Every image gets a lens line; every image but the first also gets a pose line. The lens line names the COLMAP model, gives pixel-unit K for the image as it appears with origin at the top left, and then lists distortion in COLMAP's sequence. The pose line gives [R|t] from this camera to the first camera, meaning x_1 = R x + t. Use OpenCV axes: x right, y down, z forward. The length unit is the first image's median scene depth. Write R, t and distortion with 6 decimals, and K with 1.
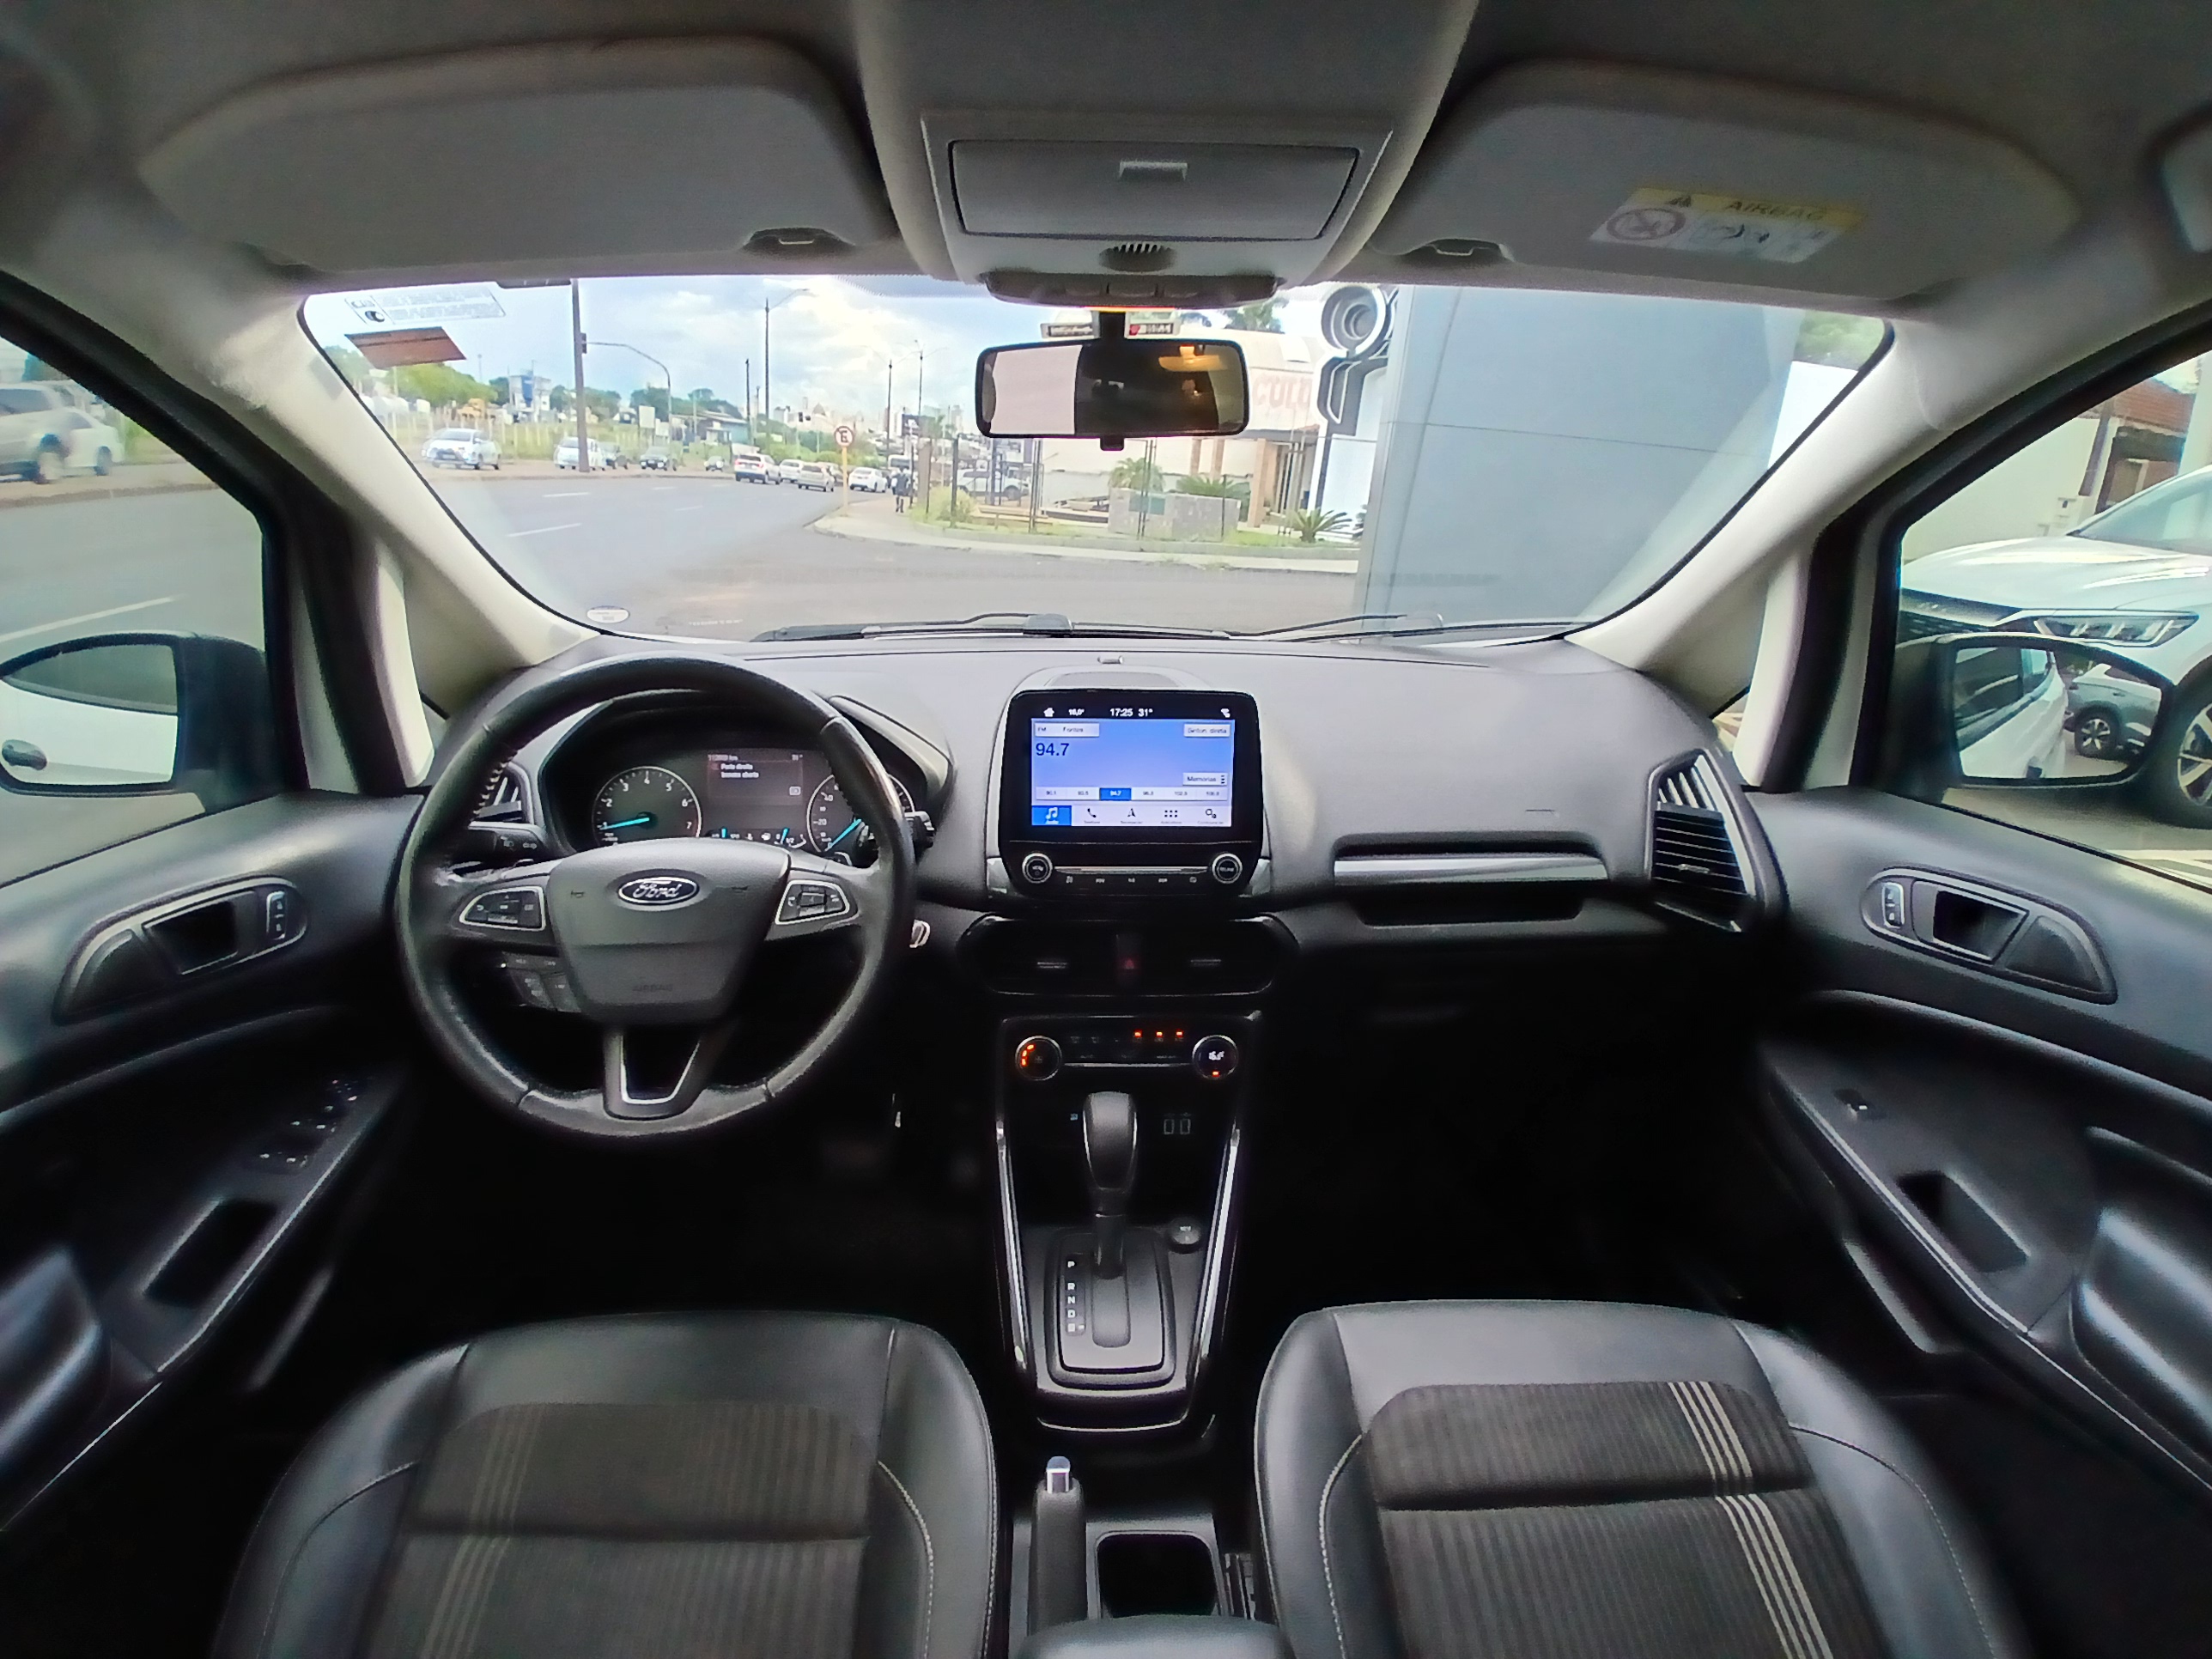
lens RADIAL K [[1110.9, 0, 1112.0], [0, 1110.9, 872.6], [0, 0, 1]] dist [0.025249, -0.062322]
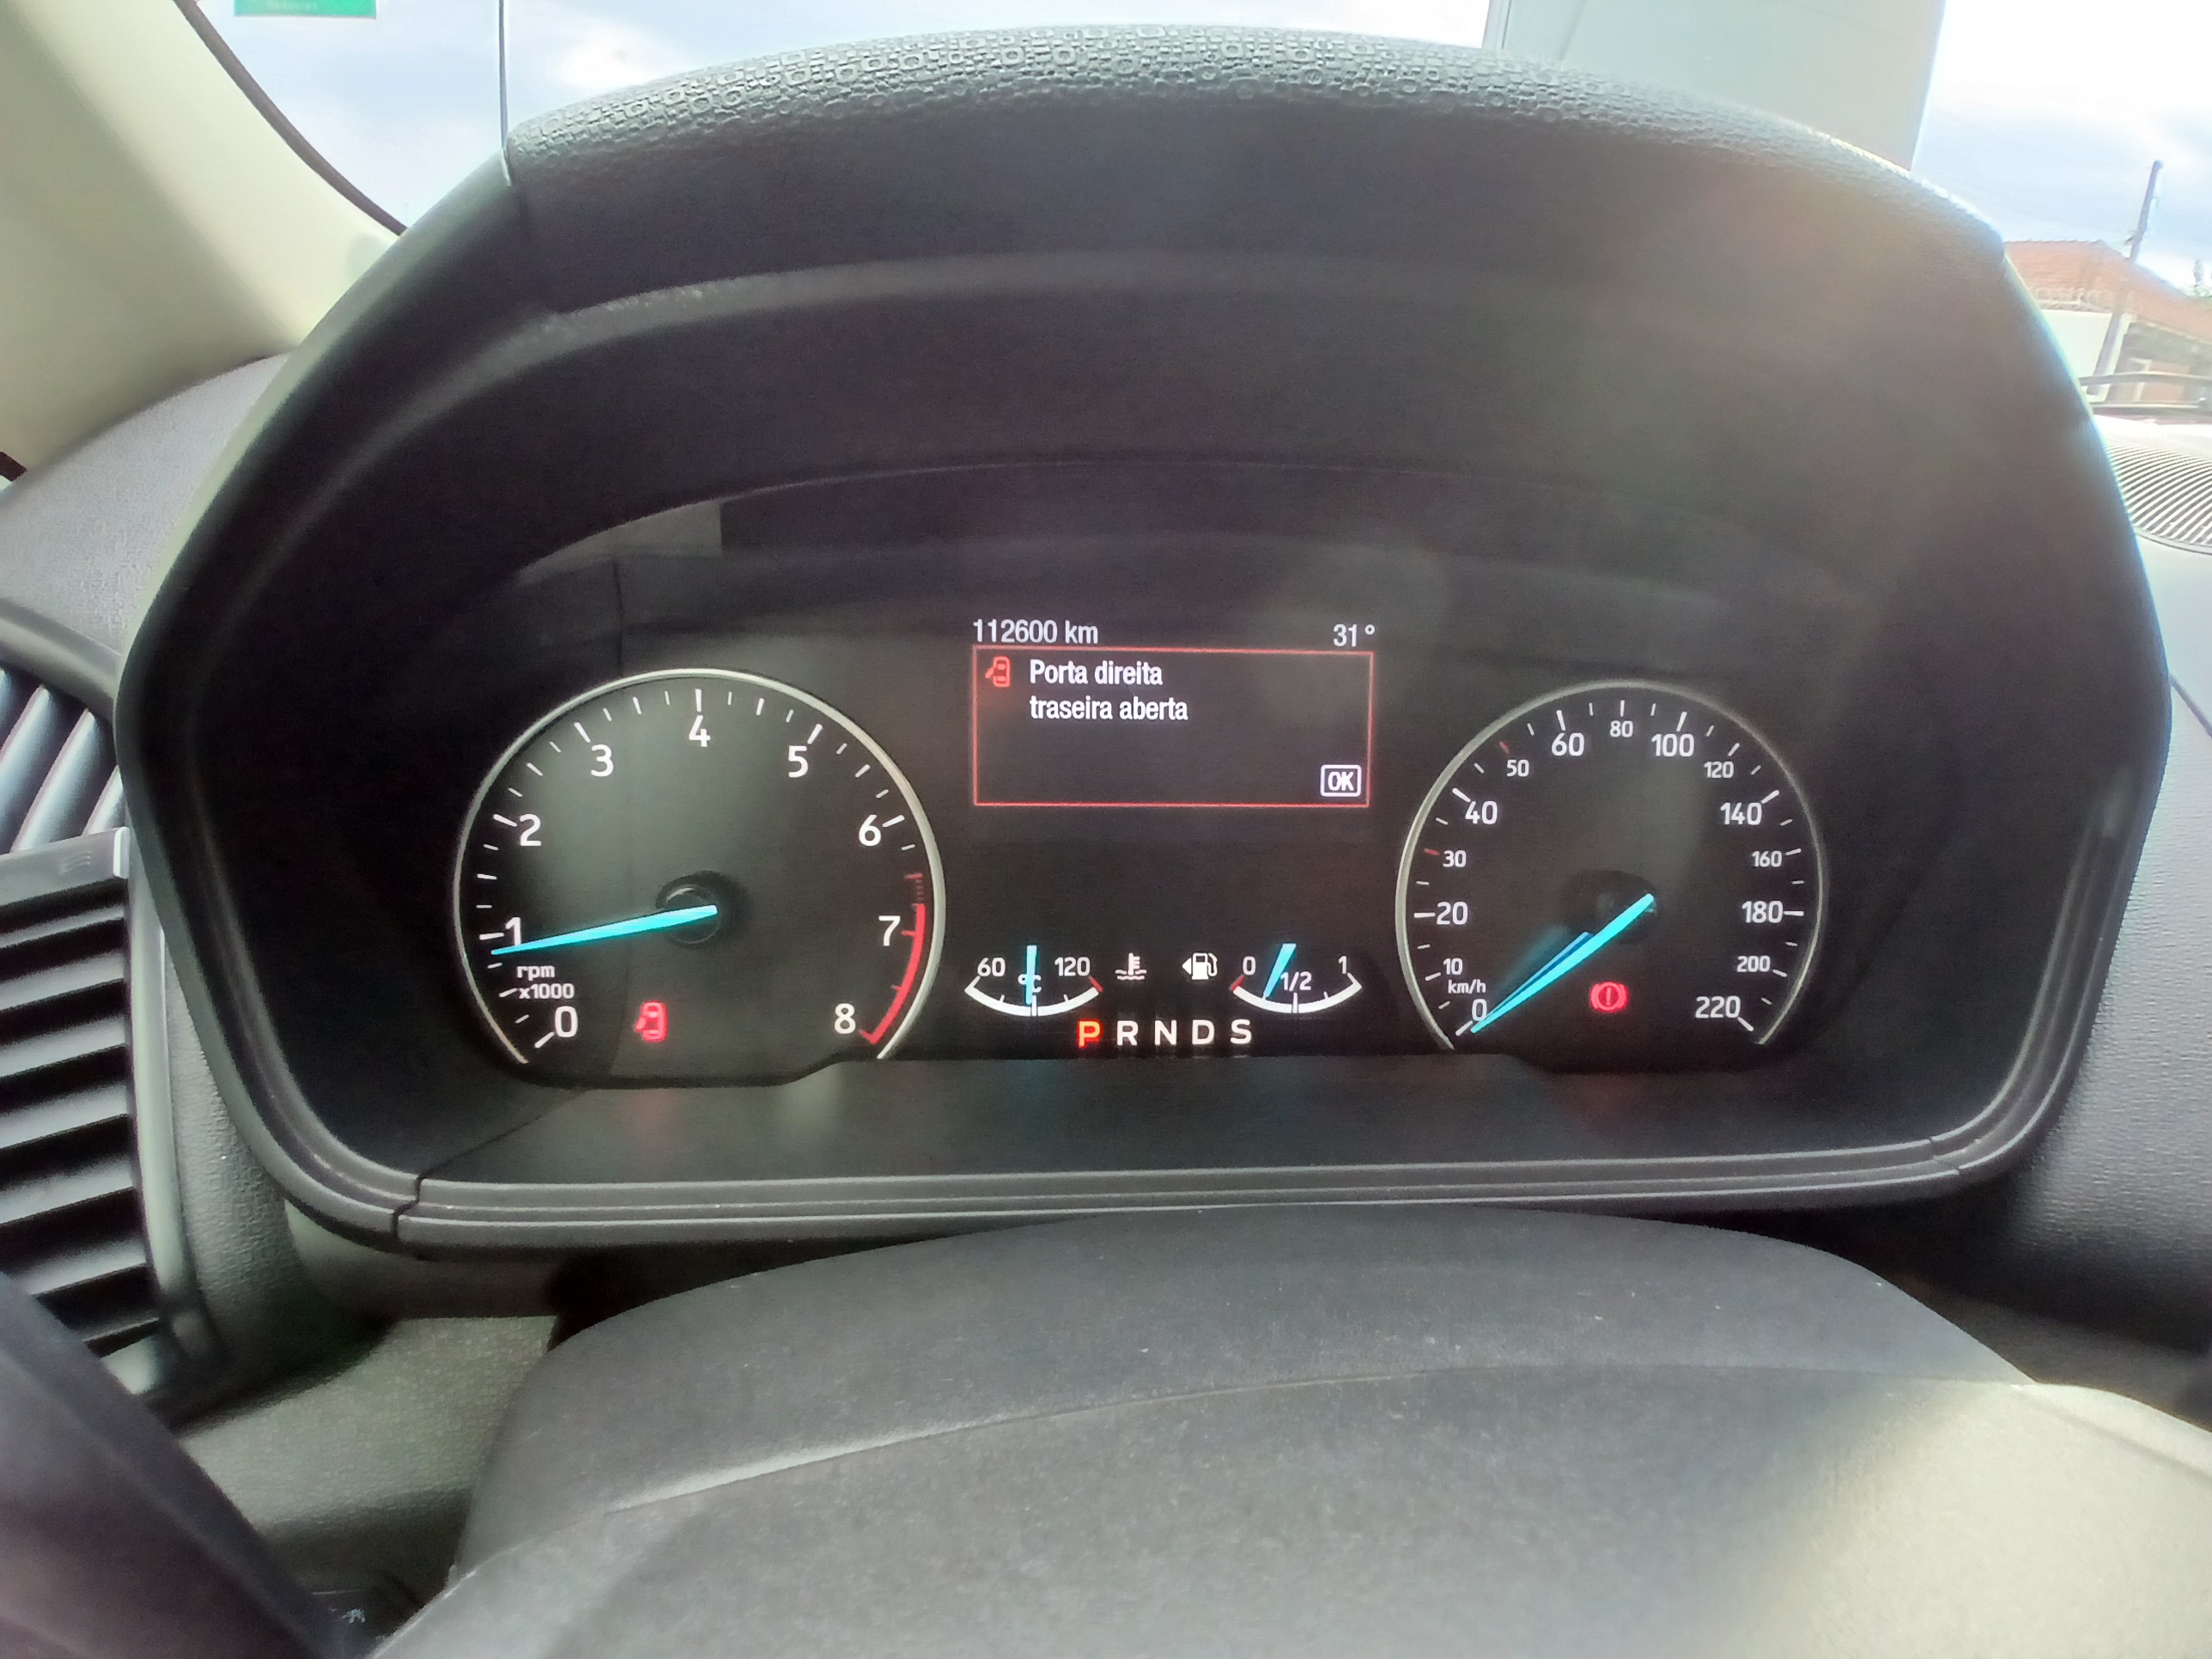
lens RADIAL K [[1120.5, 0, 1106.0], [0, 1120.5, 829.5], [0, 0, 1]] dist [0.000561, -0.046603]
pose [[0.999025, 0.005973, 0.043739, -0.345743], [-0.008526, 0.998255, 0.058435, -0.076766], [-0.043314, -0.058751, 0.997333, 0.771117]]
